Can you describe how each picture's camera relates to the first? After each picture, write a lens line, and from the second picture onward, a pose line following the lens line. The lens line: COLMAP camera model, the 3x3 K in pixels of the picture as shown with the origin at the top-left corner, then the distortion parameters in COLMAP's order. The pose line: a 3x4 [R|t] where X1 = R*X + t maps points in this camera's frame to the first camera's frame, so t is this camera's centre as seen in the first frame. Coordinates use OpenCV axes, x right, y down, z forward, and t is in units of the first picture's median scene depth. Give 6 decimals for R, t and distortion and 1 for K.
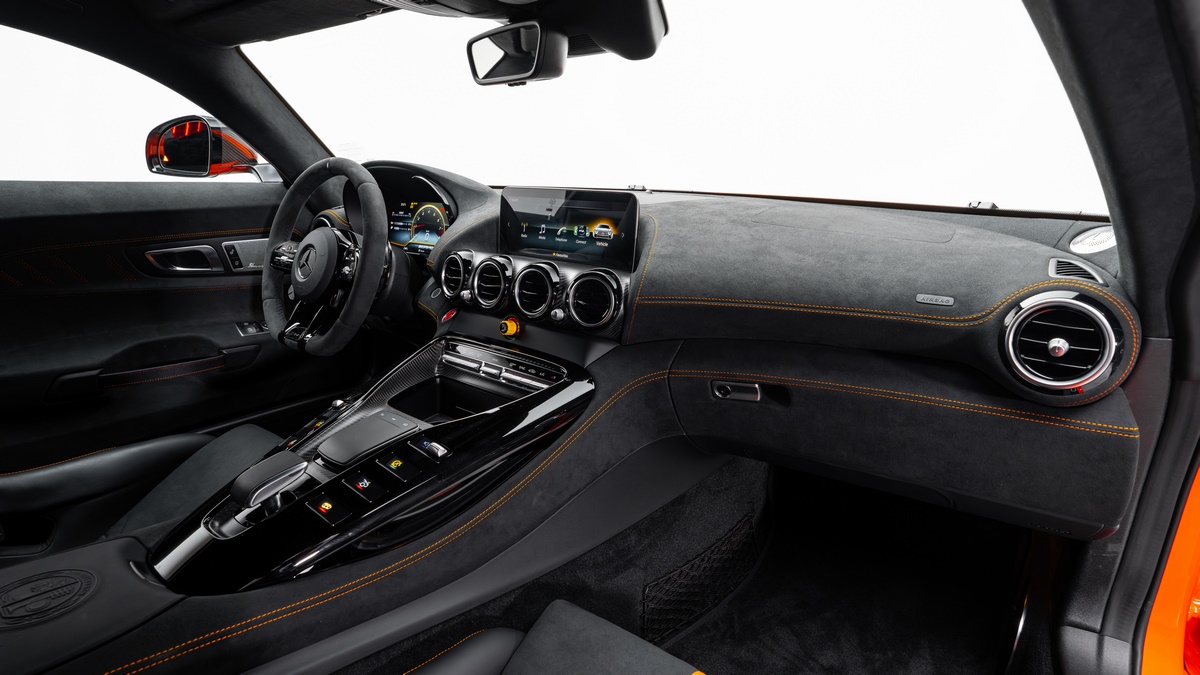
lens RADIAL K [[624.7, 0, 600.0], [0, 624.7, 337.5], [0, 0, 1]] dist [-0.066839, 0.033497]
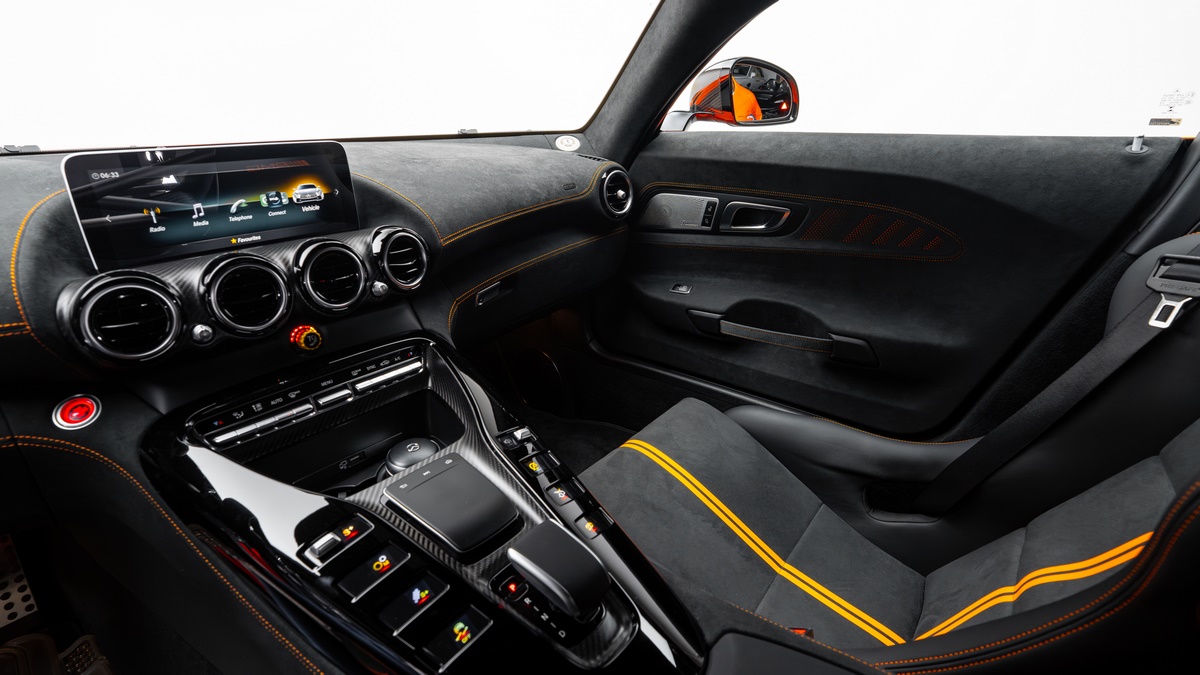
lens RADIAL K [[560.4, 0, 602.9], [0, 560.4, 336.7], [0, 0, 1]] dist [-0.074557, 0.028940]
pose [[0.018951, -0.385982, 0.922311, -0.676242], [0.263909, 0.891692, 0.367746, -0.151730], [-0.964362, 0.236437, 0.118763, 0.538558]]
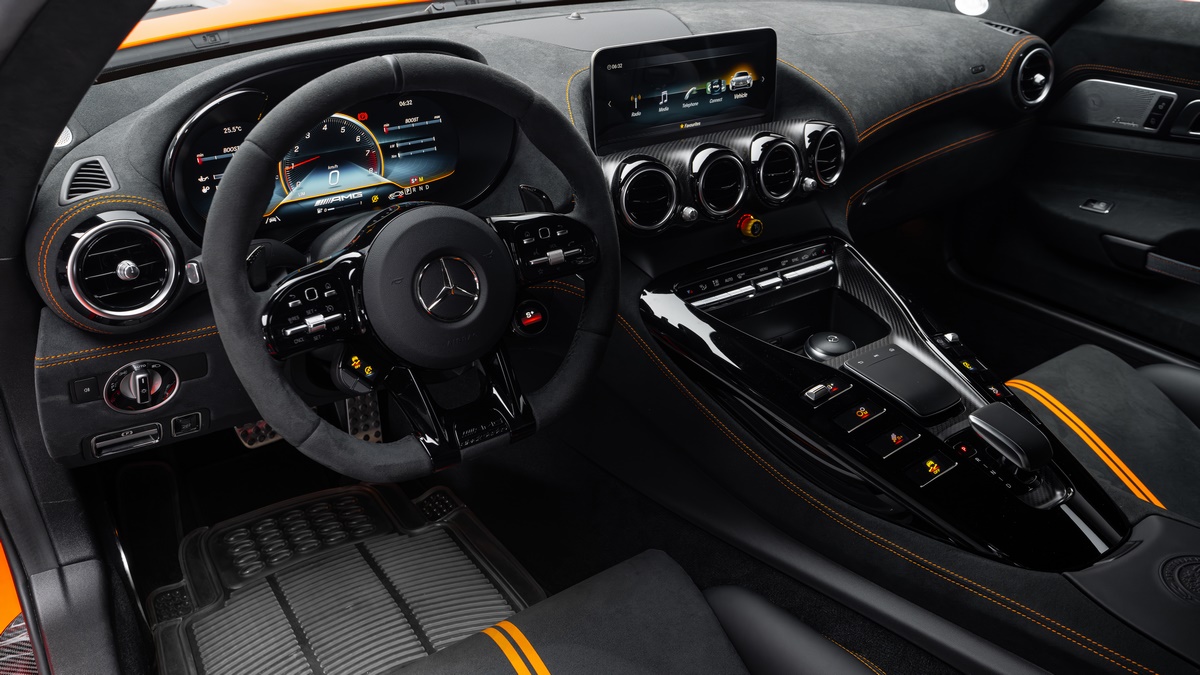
lens RADIAL K [[977.1, 0, 600.0], [0, 977.1, 337.5], [0, 0, 1]] dist [0.000220, 0.055573]
pose [[0.291610, -0.451345, 0.843357, -1.210724], [0.246058, 0.887402, 0.389837, -0.389895], [-0.924348, 0.093834, 0.369832, 0.669572]]
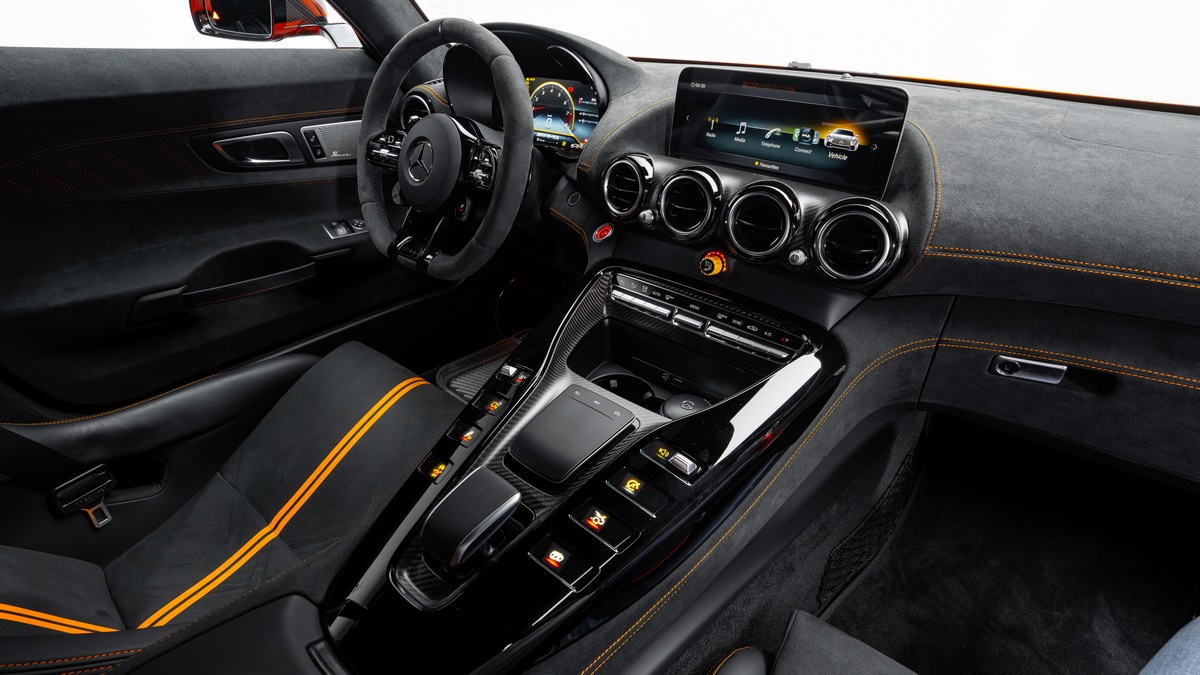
lens RADIAL K [[560.4, 0, 602.9], [0, 560.4, 336.7], [0, 0, 1]] dist [-0.074557, 0.028940]
pose [[0.999762, 0.021274, -0.004841, -0.253409], [-0.019411, 0.968593, 0.247891, -0.090984], [0.009963, -0.247738, 0.968776, 0.278507]]
